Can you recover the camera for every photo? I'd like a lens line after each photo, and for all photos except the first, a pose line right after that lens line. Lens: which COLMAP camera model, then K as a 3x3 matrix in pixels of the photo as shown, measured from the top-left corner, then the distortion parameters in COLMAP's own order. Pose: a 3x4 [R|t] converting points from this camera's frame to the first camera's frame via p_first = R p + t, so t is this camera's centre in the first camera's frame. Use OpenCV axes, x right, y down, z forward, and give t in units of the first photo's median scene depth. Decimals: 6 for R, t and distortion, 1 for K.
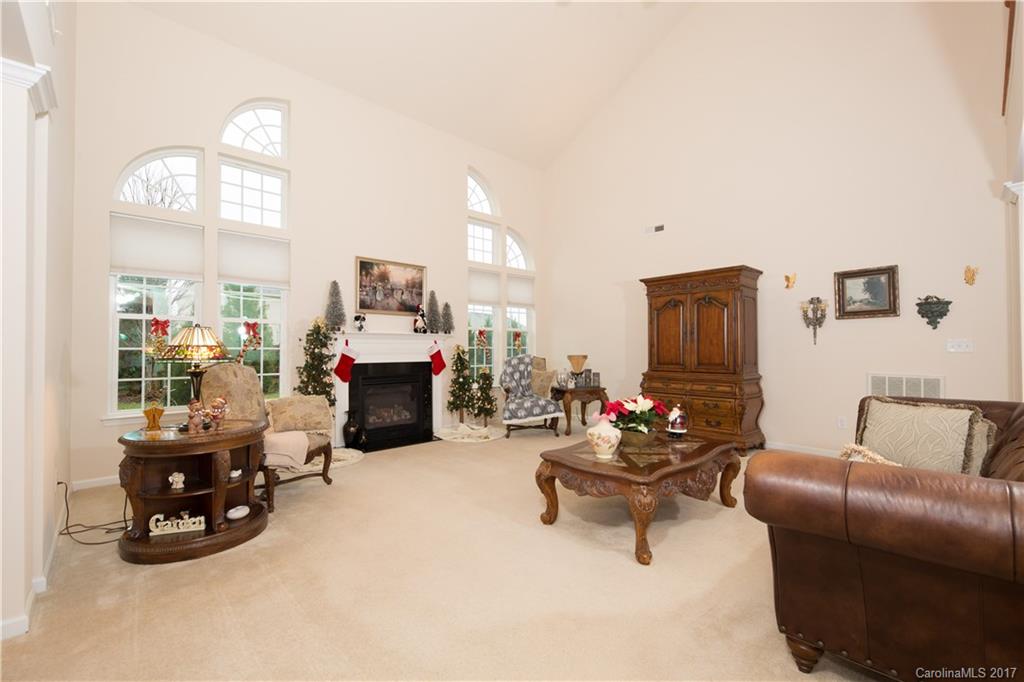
lens RADIAL K [[426.2, 0, 509.1], [0, 426.2, 341.1], [0, 0, 1]] dist [-0.001873, -0.000257]
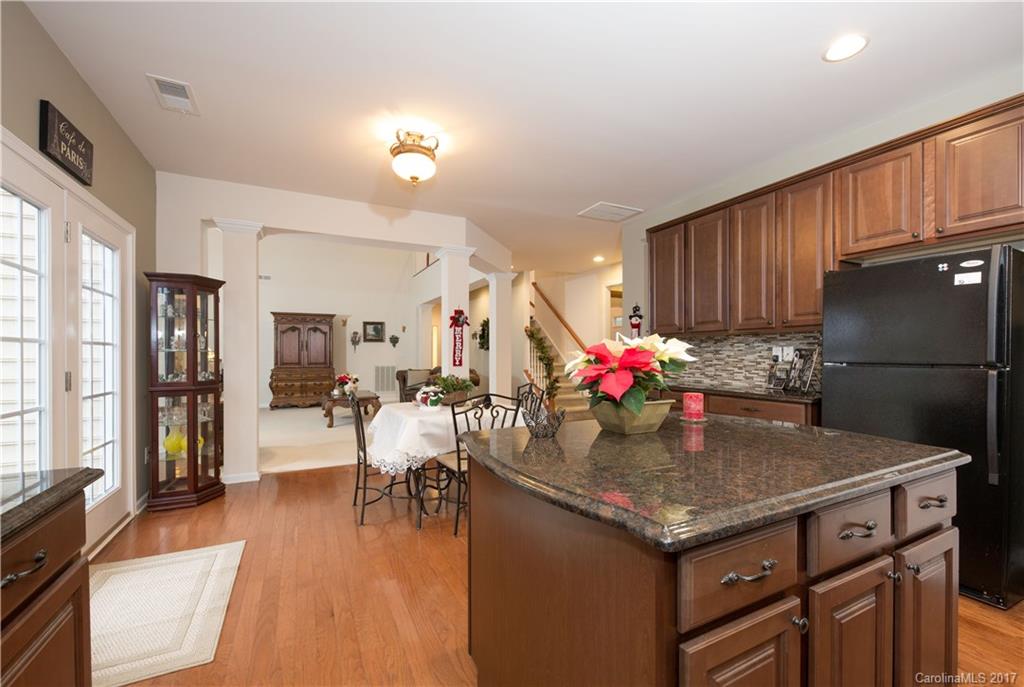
lens RADIAL K [[426.2, 0, 521.0], [0, 426.2, 353.7], [0, 0, 1]] dist [-0.001873, -0.000257]
pose [[0.272124, 0.006592, 0.962239, -0.983662], [-0.017882, 0.999839, -0.001793, -0.000386], [-0.962096, -0.016719, 0.272198, -0.356901]]
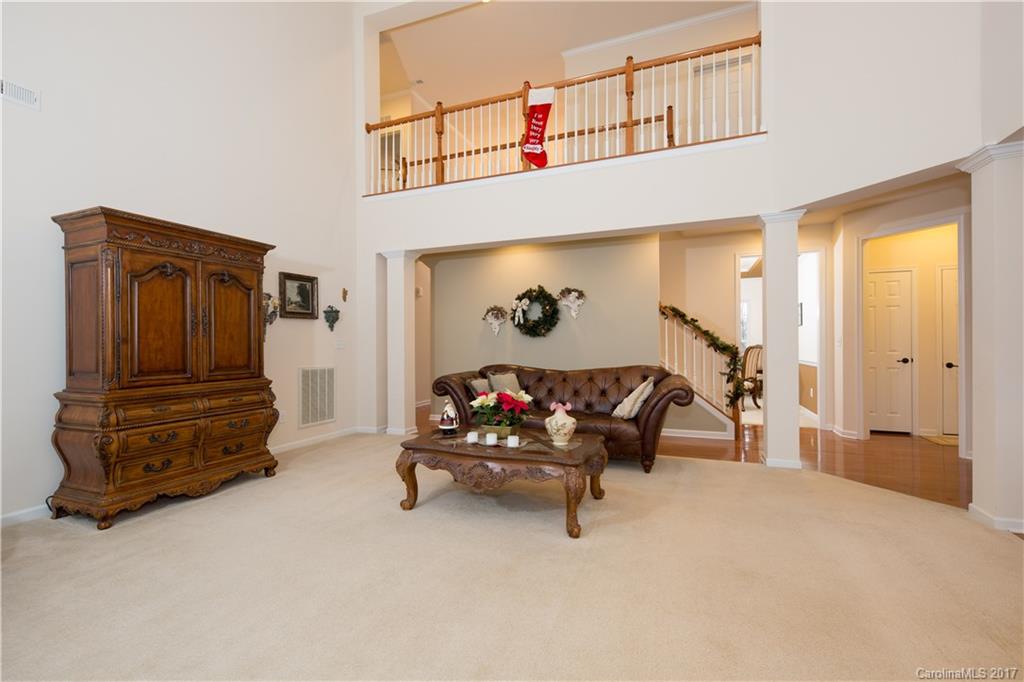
lens RADIAL K [[439.7, 0, 516.5], [0, 439.7, 342.1], [0, 0, 1]] dist [0.005198, 0.000197]
pose [[-0.425489, 0.010830, 0.904899, -0.354553], [-0.007625, 0.999850, -0.015551, 0.016713], [-0.904931, -0.013517, -0.425343, 0.772404]]
